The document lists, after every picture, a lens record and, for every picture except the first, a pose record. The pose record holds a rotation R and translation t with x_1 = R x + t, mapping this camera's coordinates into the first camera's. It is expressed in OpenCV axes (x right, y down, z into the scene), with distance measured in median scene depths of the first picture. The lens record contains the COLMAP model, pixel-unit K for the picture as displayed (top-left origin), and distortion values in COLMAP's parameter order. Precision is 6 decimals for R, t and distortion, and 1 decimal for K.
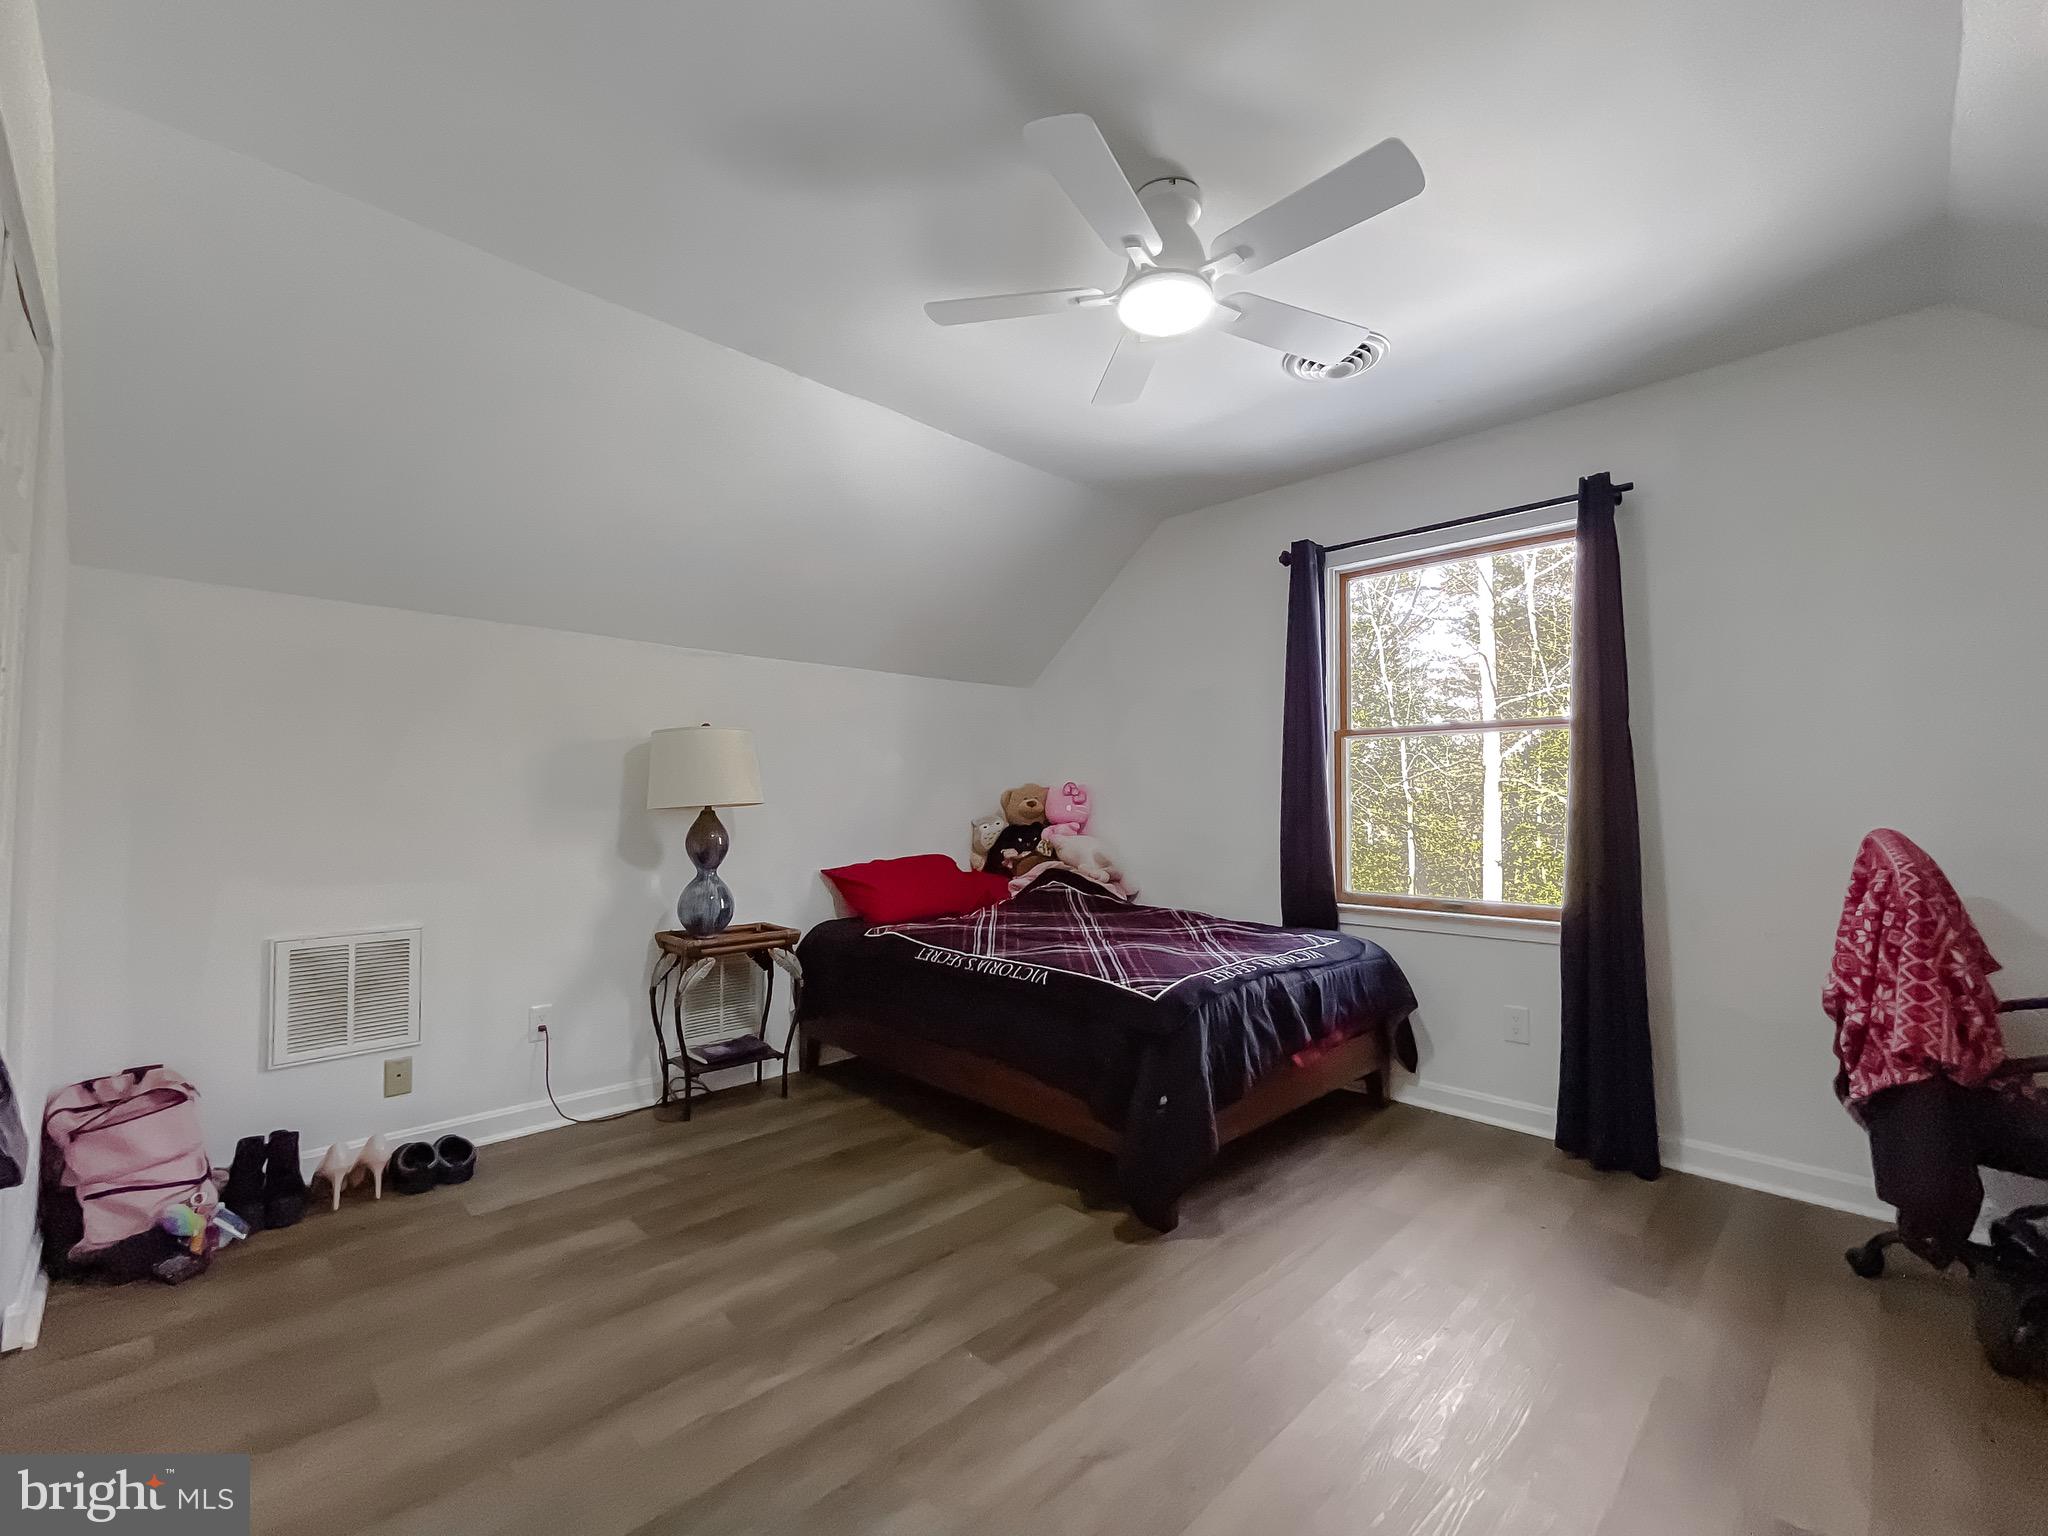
lens RADIAL K [[855.4, 0, 1022.8], [0, 855.4, 777.2], [0, 0, 1]] dist [-0.002689, 0.003399]
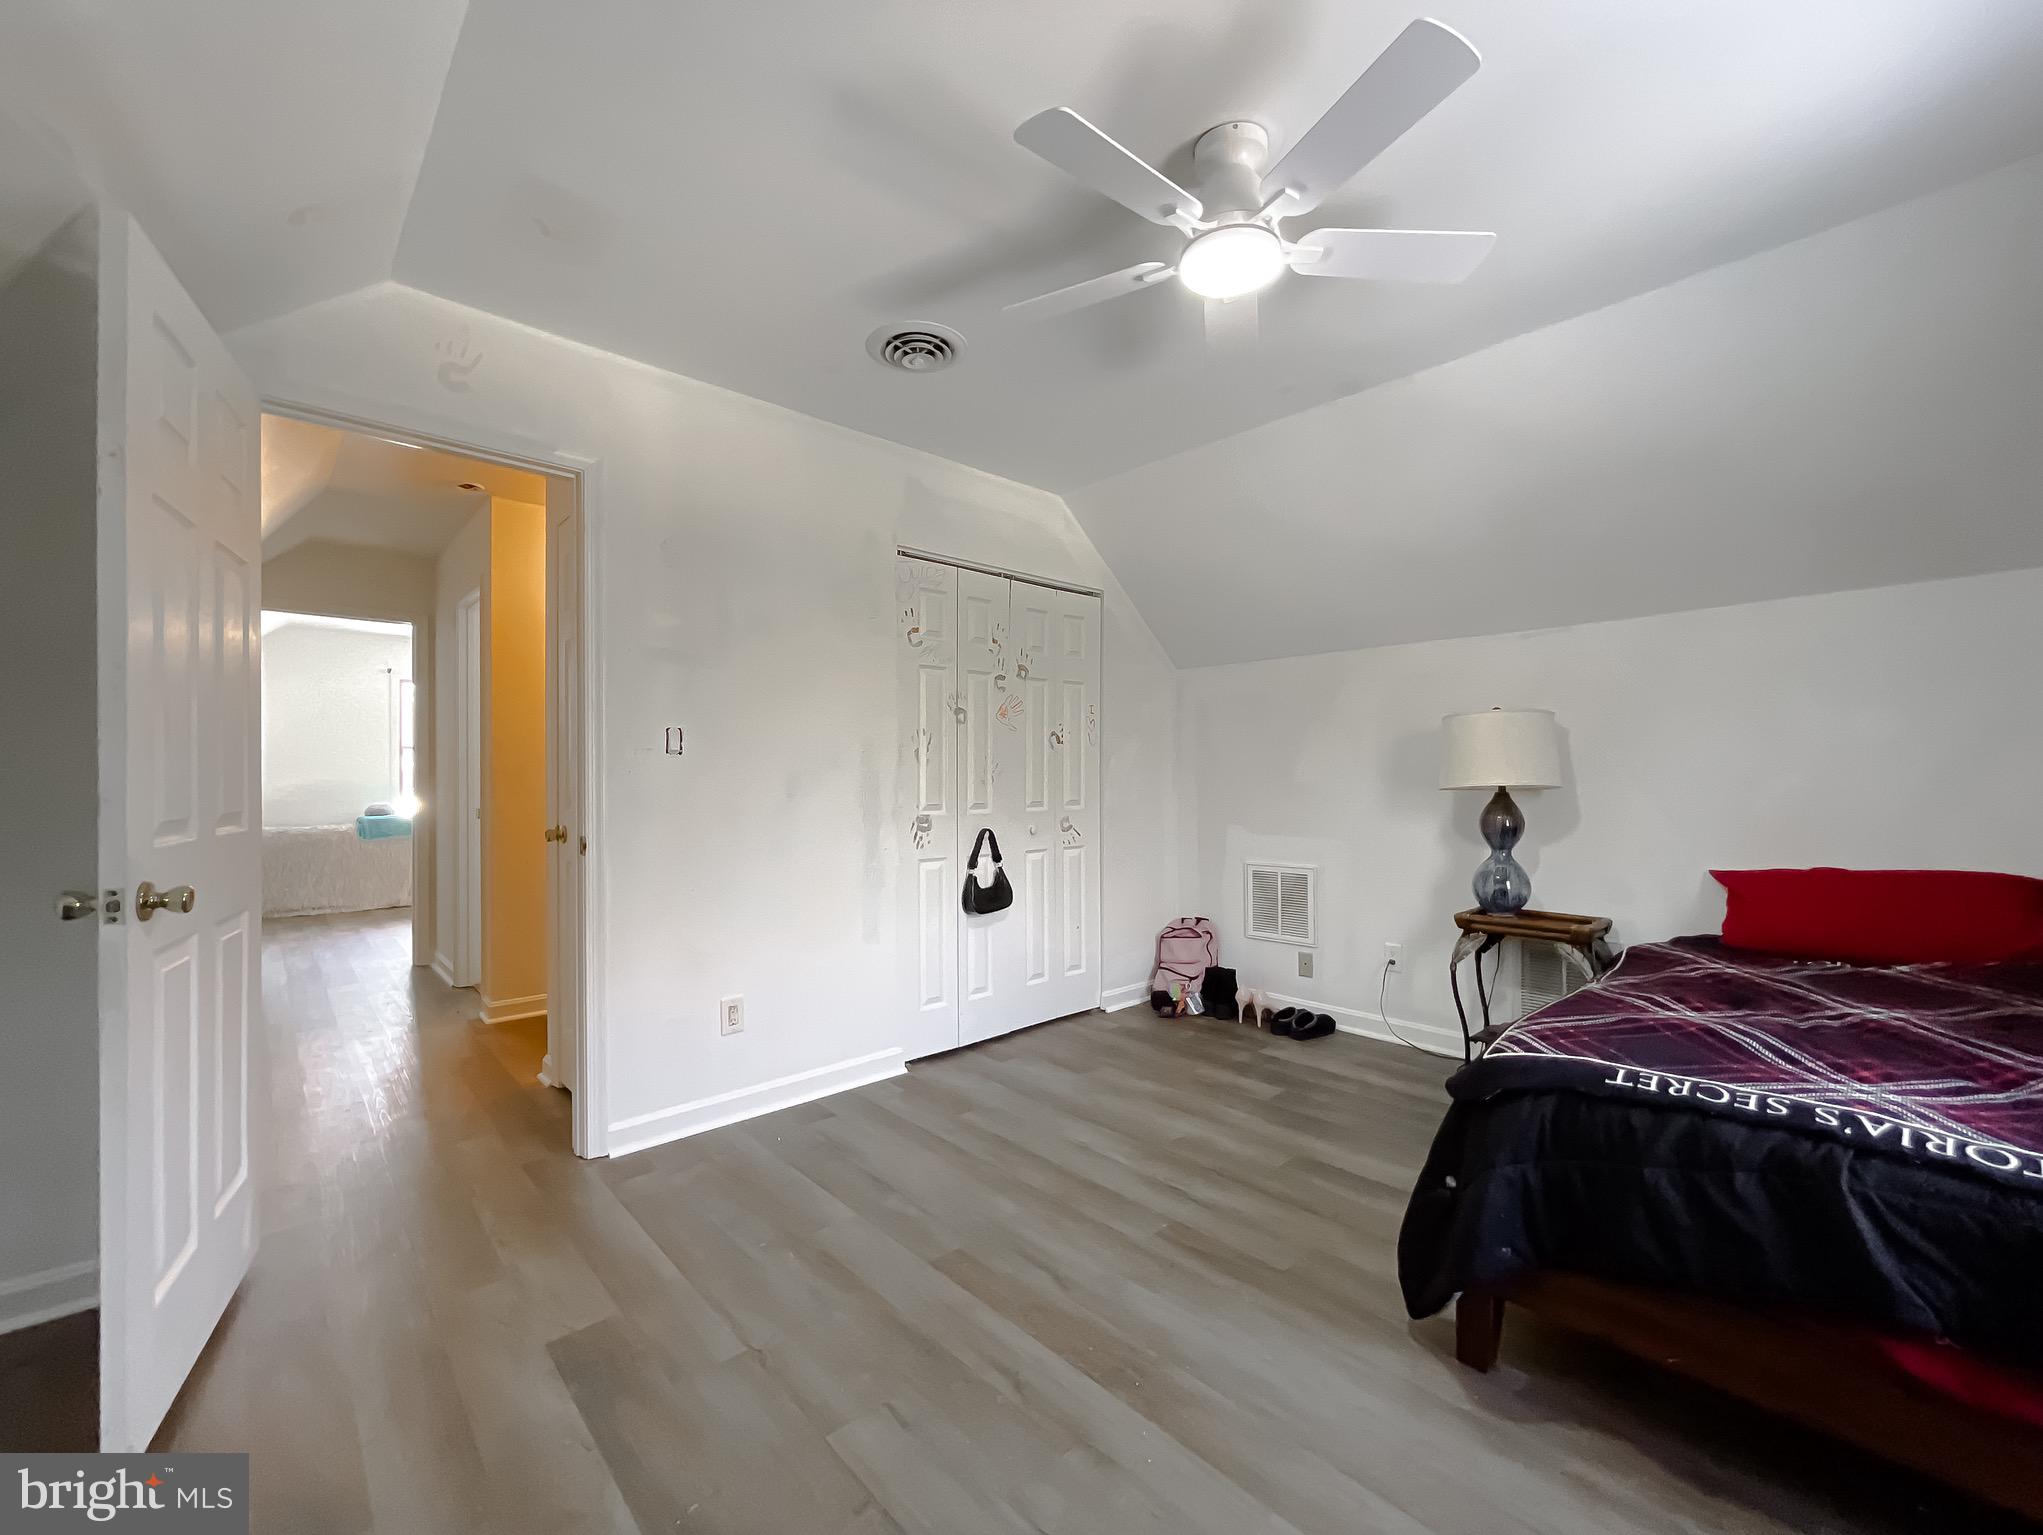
lens RADIAL K [[827.2, 0, 1019.2], [0, 827.2, 774.9], [0, 0, 1]] dist [-0.000099, 0.000031]
pose [[-0.023224, -0.008143, -0.999697, 0.812182], [0.035221, 0.999339, -0.008958, 0.009623], [0.999110, -0.035418, -0.022922, 0.579284]]
